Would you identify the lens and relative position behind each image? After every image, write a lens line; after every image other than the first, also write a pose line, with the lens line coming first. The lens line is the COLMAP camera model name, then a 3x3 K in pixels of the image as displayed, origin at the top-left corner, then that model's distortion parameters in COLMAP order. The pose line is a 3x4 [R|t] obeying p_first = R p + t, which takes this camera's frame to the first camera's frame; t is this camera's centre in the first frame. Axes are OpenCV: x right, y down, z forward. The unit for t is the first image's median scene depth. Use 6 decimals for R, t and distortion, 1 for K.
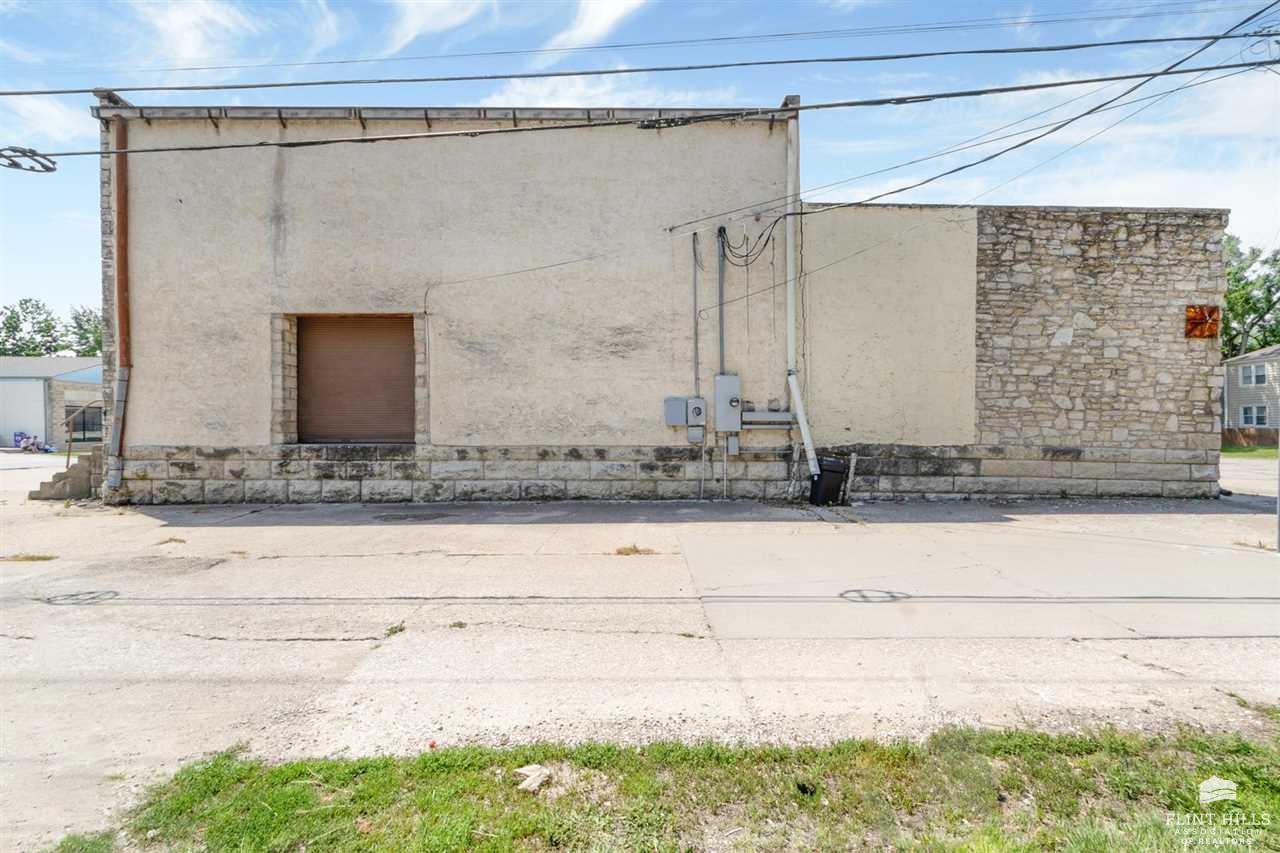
lens RADIAL K [[553.7, 0, 640.7], [0, 553.7, 424.2], [0, 0, 1]] dist [0.004961, 0.001090]
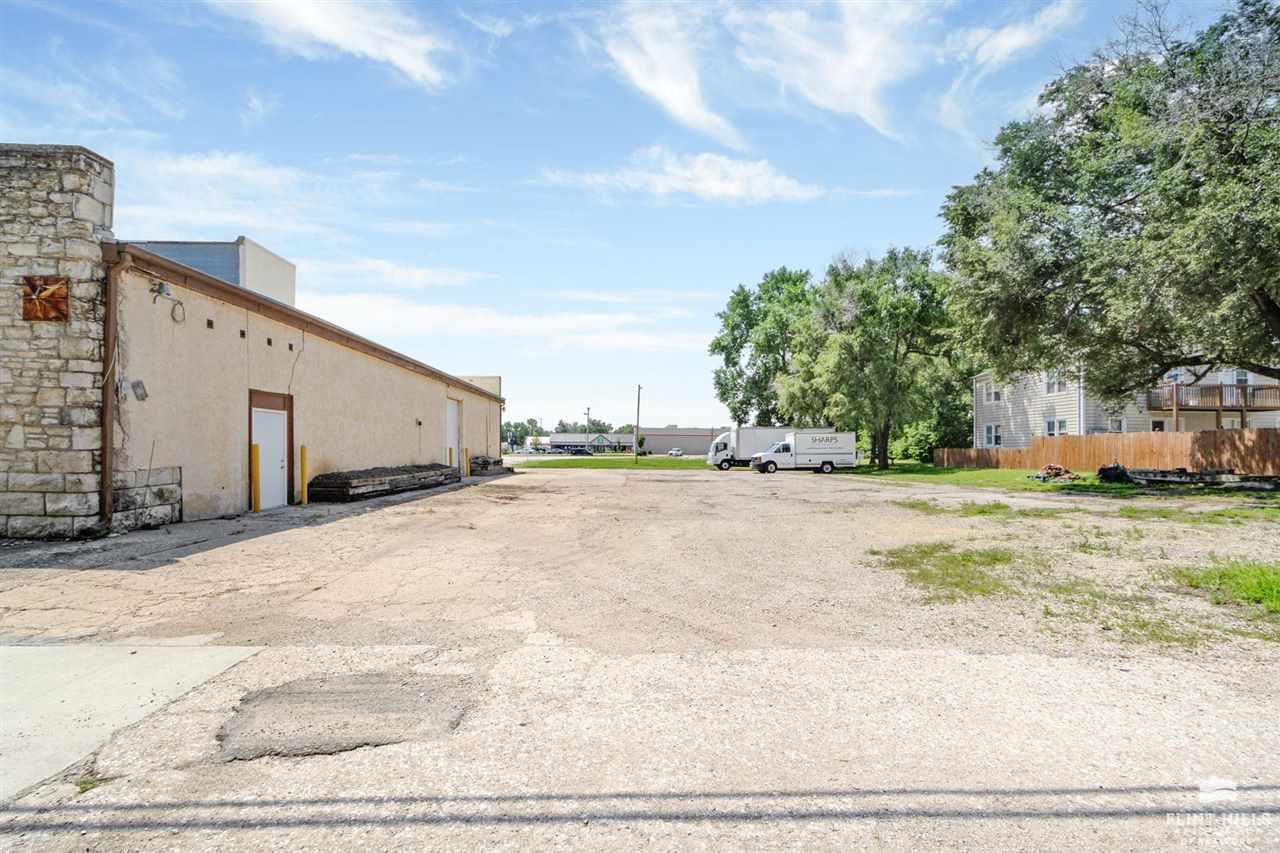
lens RADIAL K [[553.7, 0, 636.6], [0, 553.7, 441.9], [0, 0, 1]] dist [0.004961, 0.001090]
pose [[0.999981, -0.006149, 0.000031, 1.777267], [0.006148, 0.999873, -0.014705, 0.020552], [0.000059, 0.014705, 0.999892, 0.266331]]
